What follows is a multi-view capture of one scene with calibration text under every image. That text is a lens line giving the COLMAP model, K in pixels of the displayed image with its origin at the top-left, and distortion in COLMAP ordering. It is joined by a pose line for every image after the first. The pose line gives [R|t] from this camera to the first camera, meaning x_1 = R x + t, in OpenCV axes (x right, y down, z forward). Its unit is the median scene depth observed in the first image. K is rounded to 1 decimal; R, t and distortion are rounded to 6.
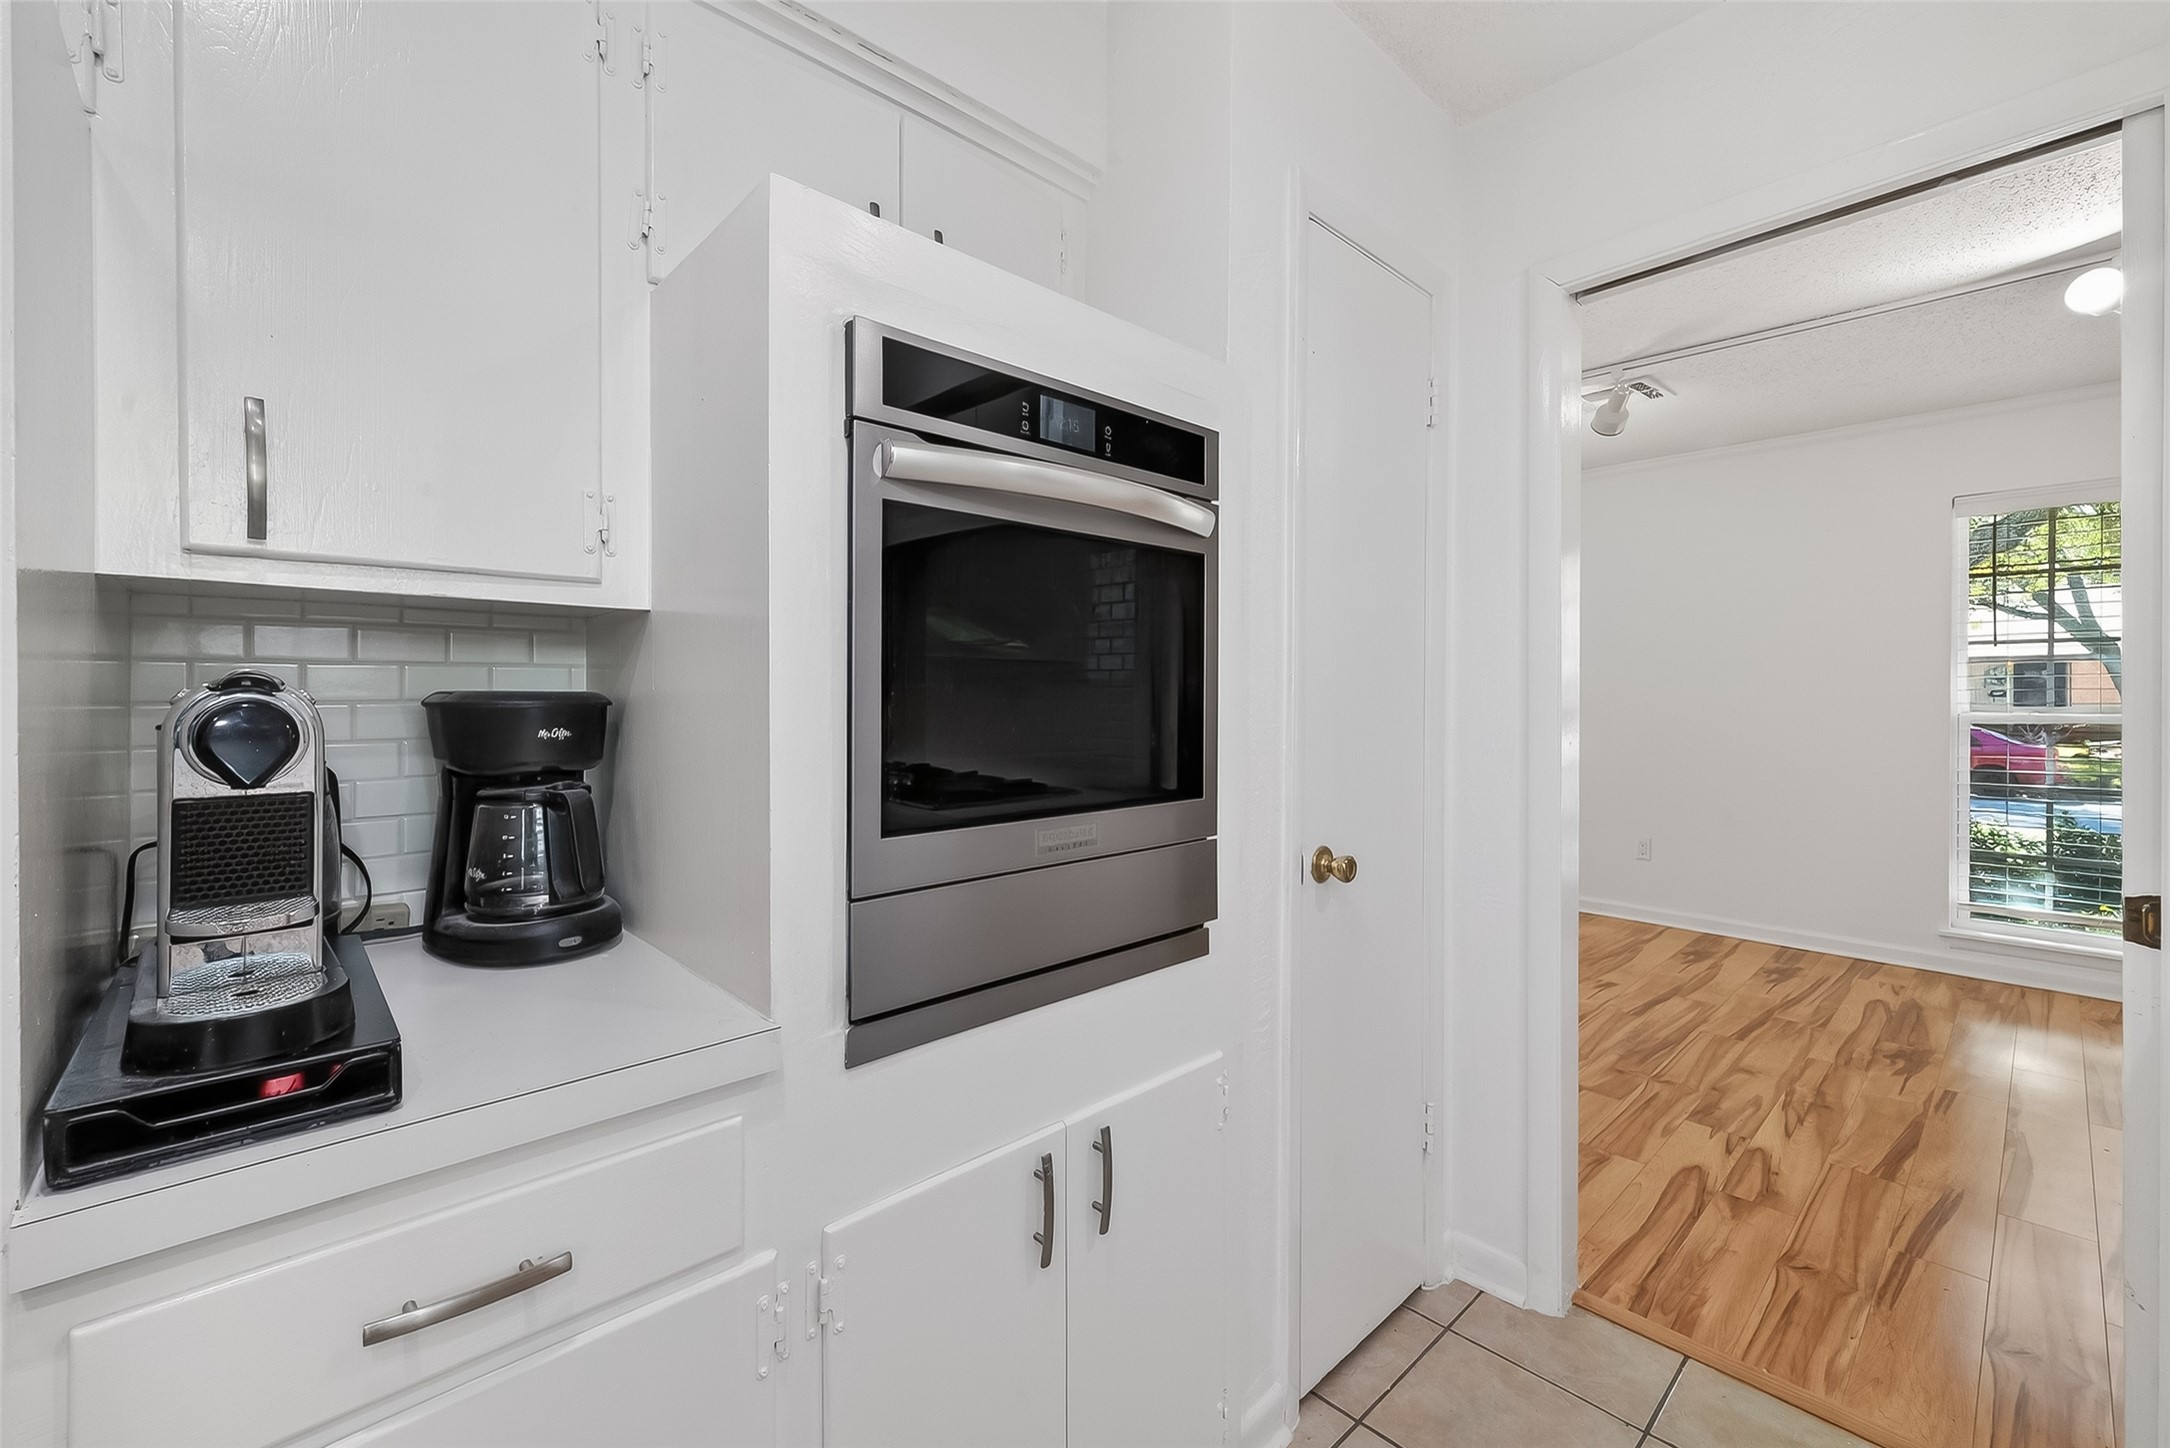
lens RADIAL K [[909.0, 0, 1054.0], [0, 909.0, 697.1], [0, 0, 1]] dist [0.001418, 0.000088]
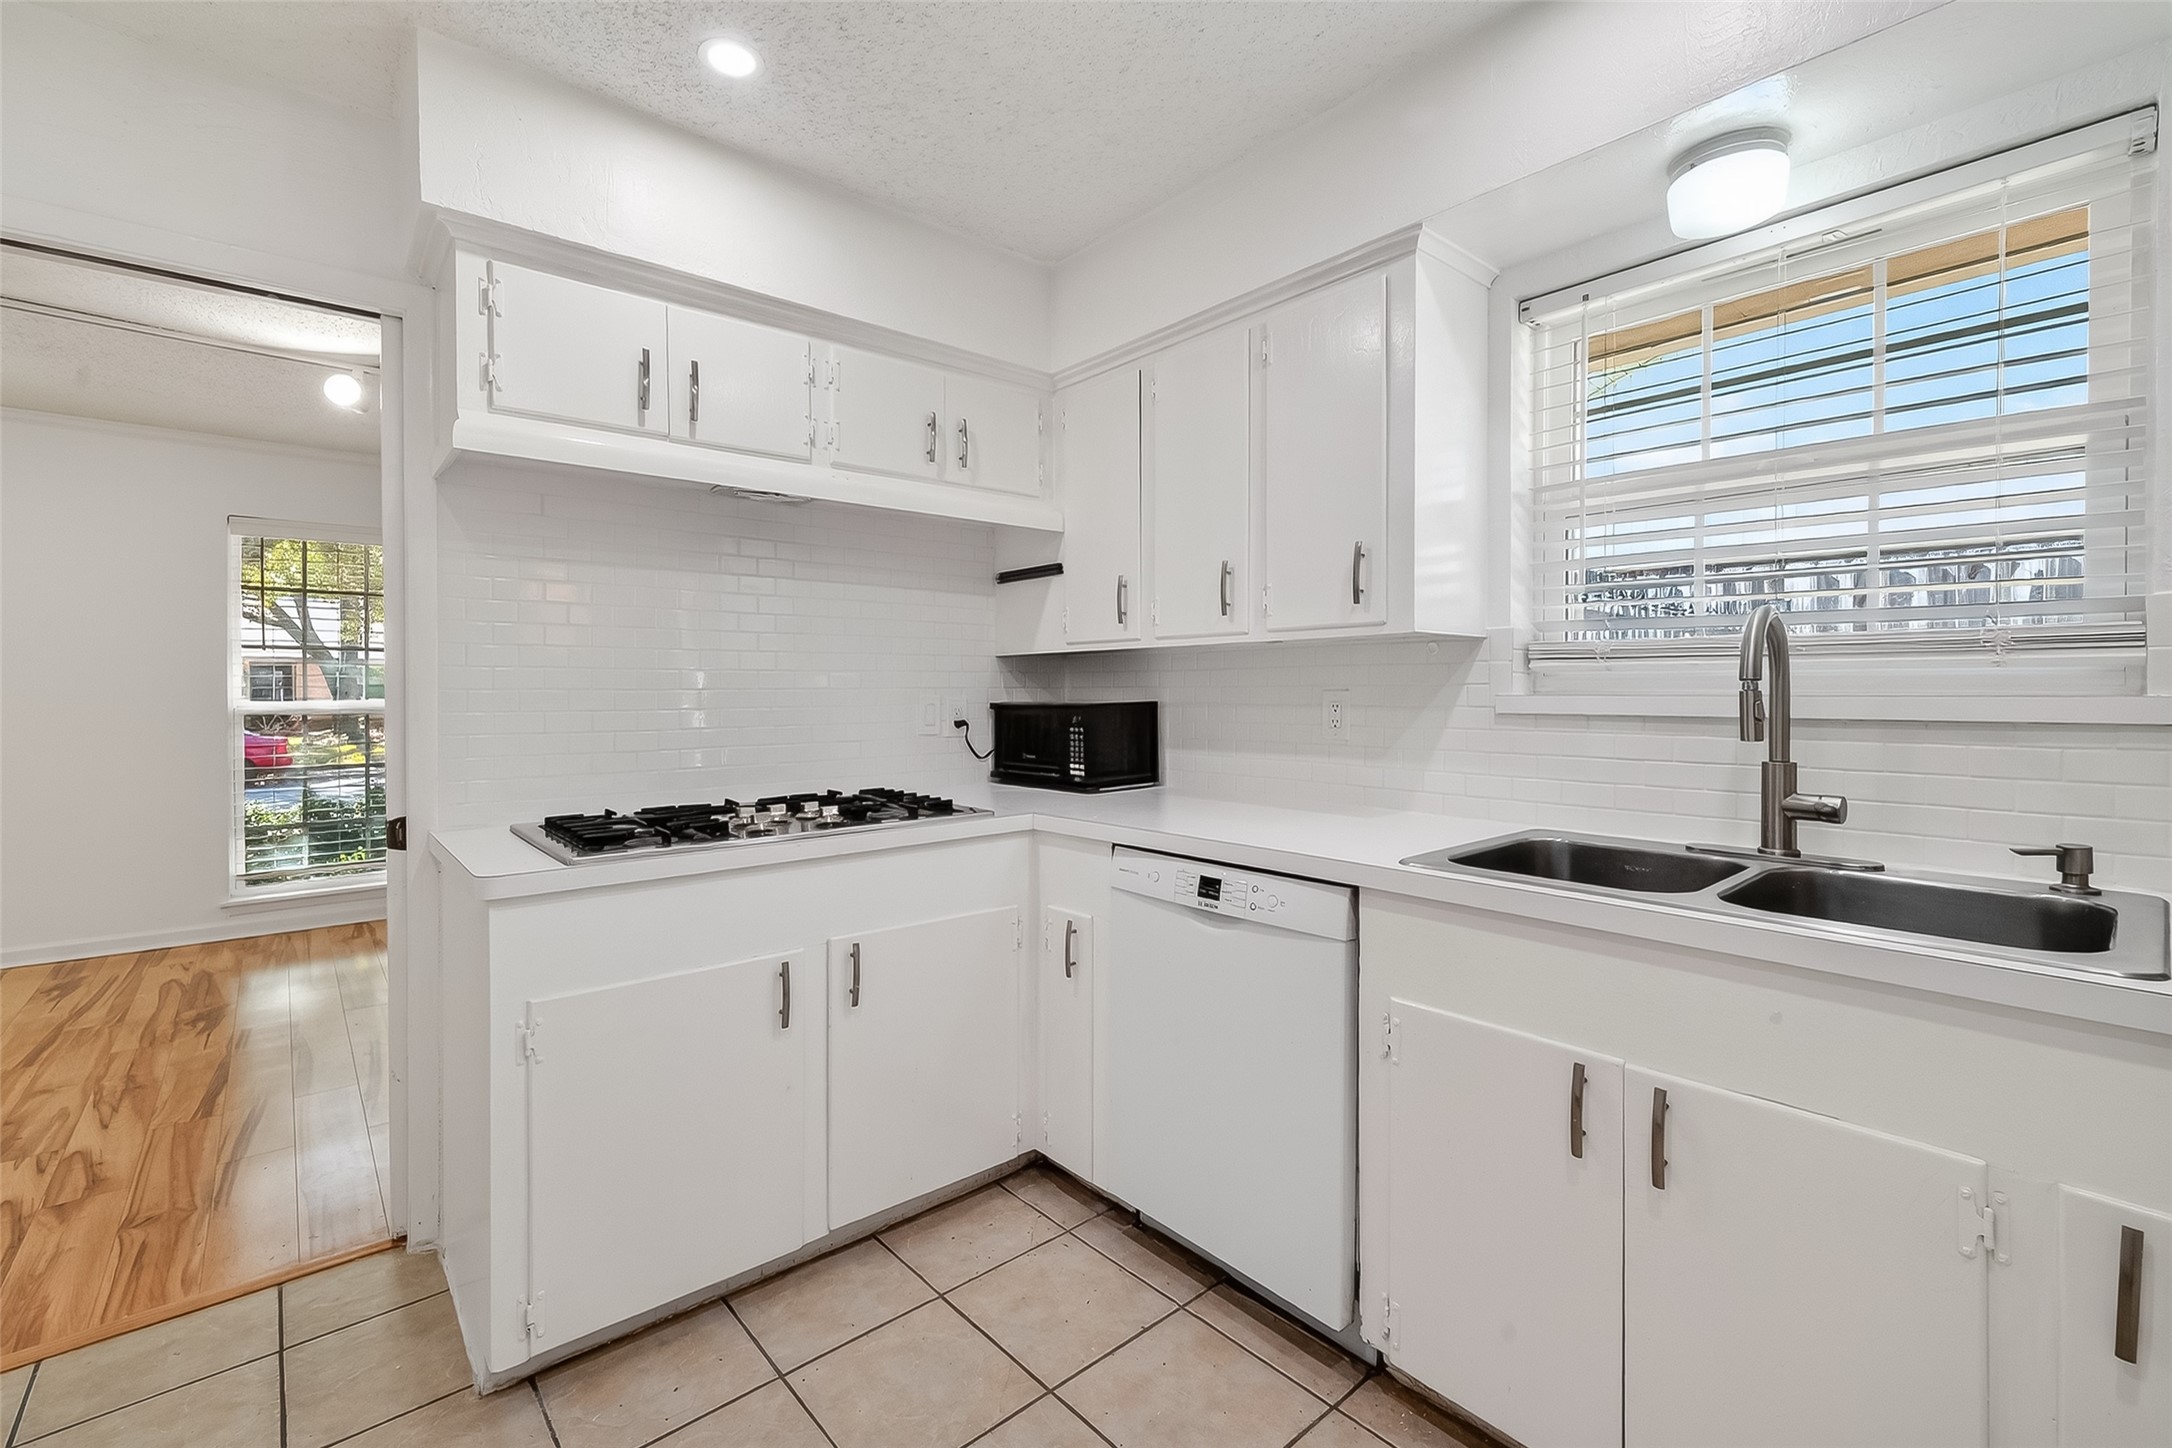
lens RADIAL K [[909.9, 0, 1055.0], [0, 909.9, 697.0], [0, 0, 1]] dist [0.001418, 0.000088]
pose [[0.033497, -0.008912, 0.999399, -0.150544], [0.006979, 0.999938, 0.008683, 0.002318], [-0.999414, 0.006684, 0.033557, -0.083378]]
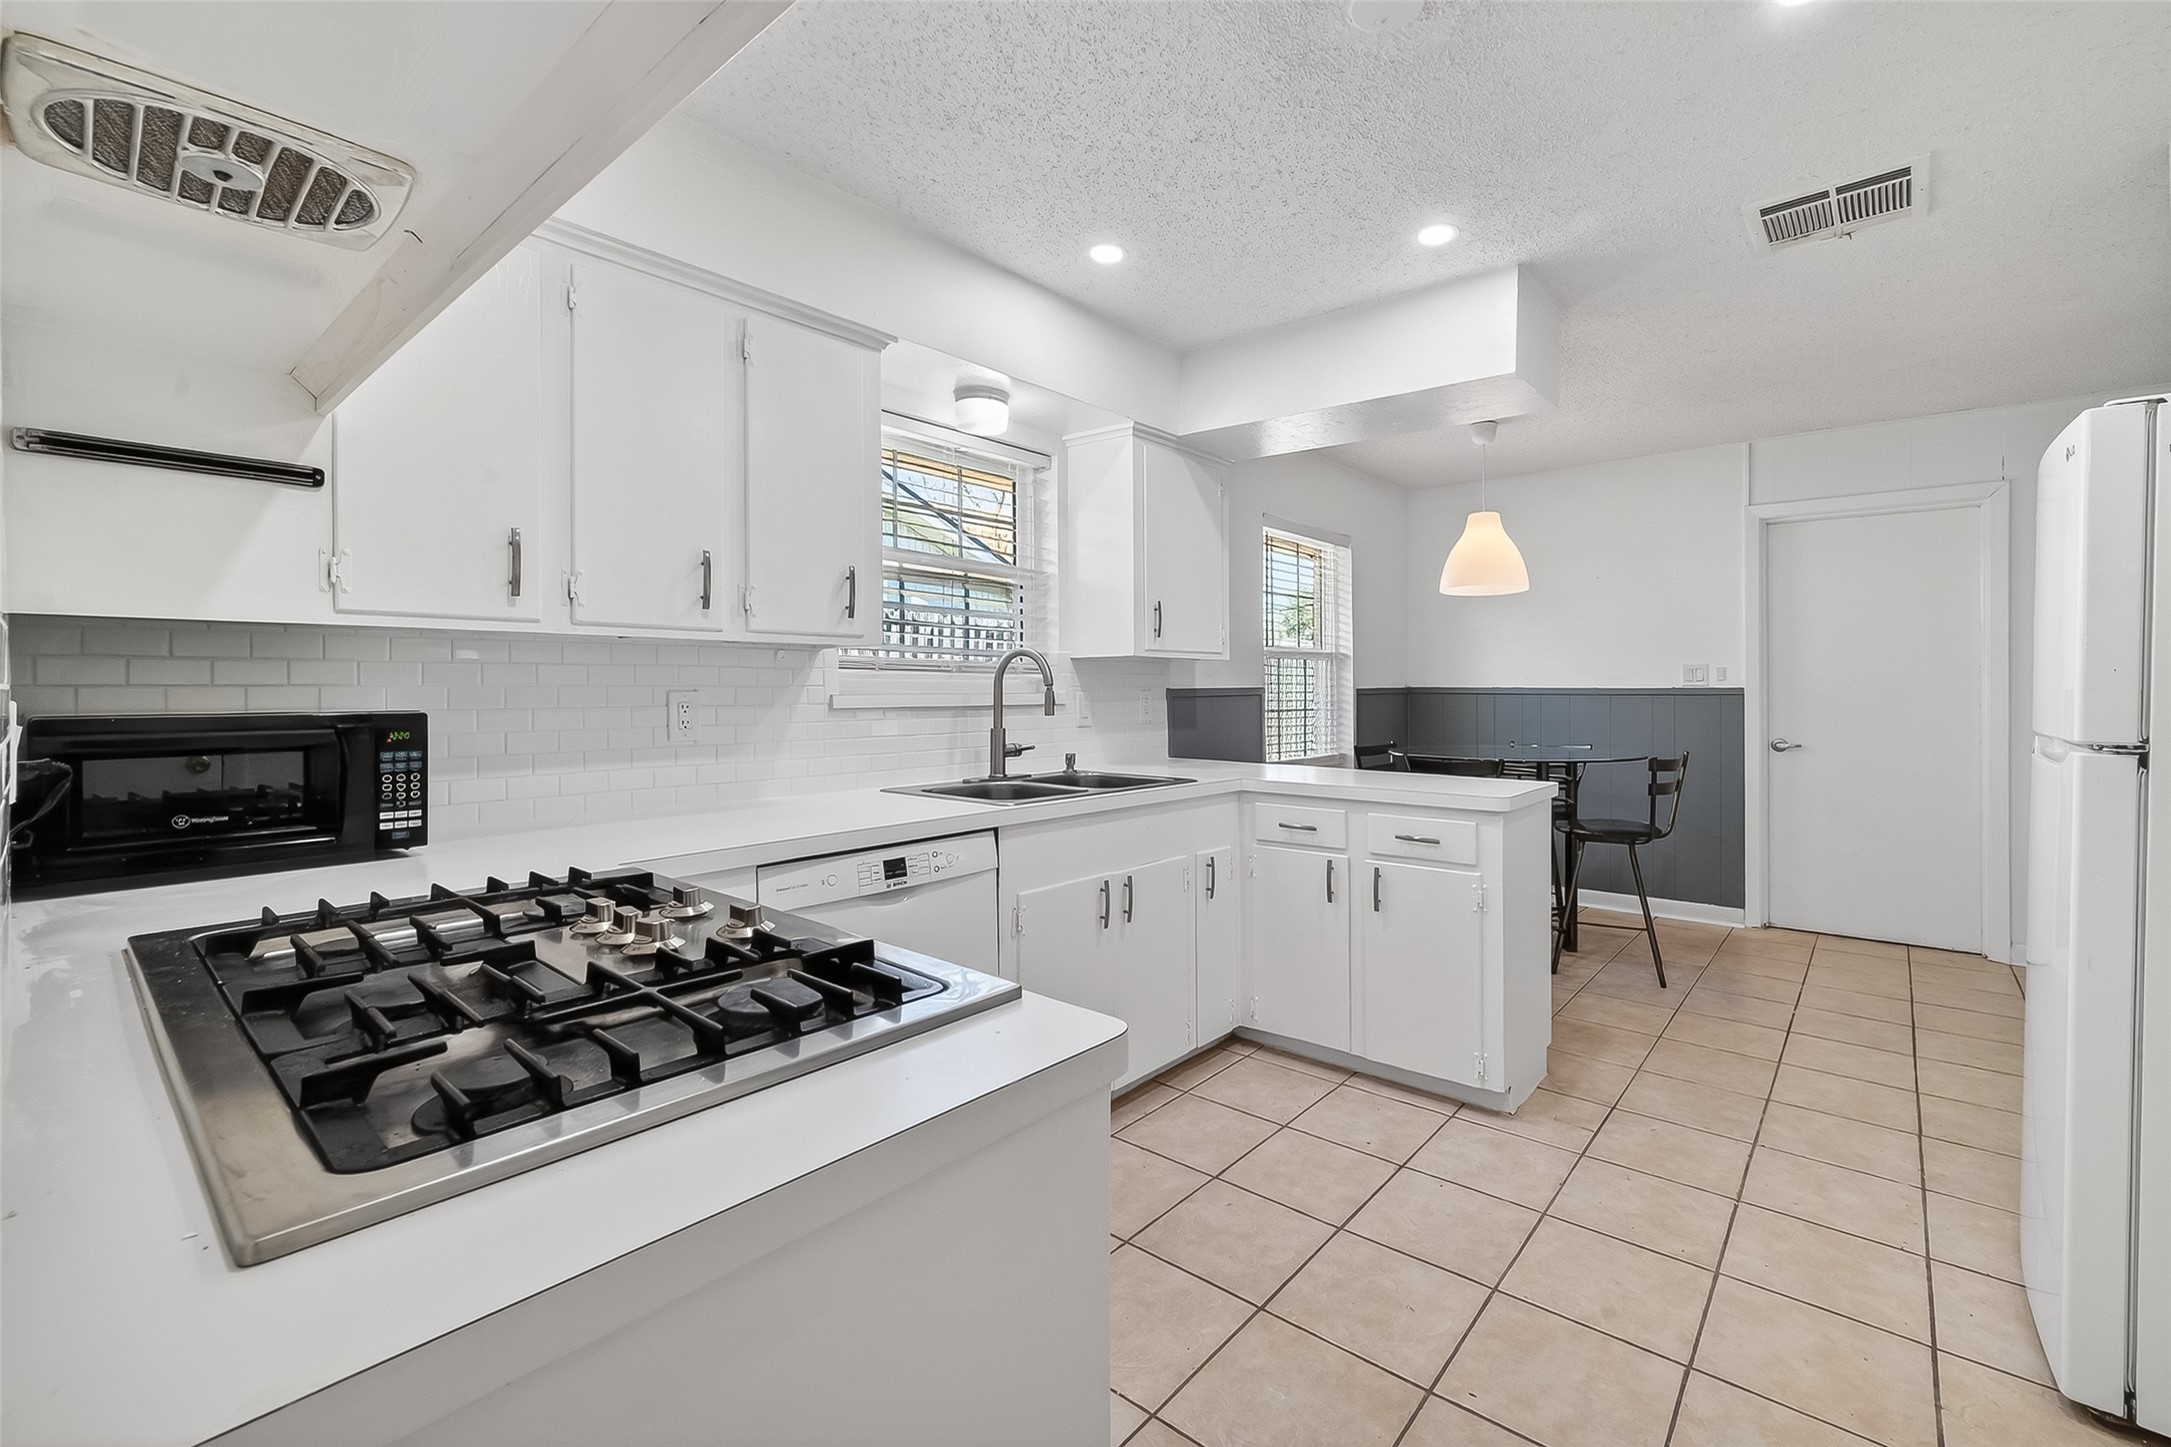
lens RADIAL K [[938.0, 0, 1094.6], [0, 938.0, 689.3], [0, 0, 1]] dist [-0.000521, -0.000262]
pose [[-0.993251, -0.000021, -0.115984, 0.445968], [-0.000497, 0.999992, 0.004072, 0.000138], [0.115983, 0.004102, -0.993243, 0.600605]]
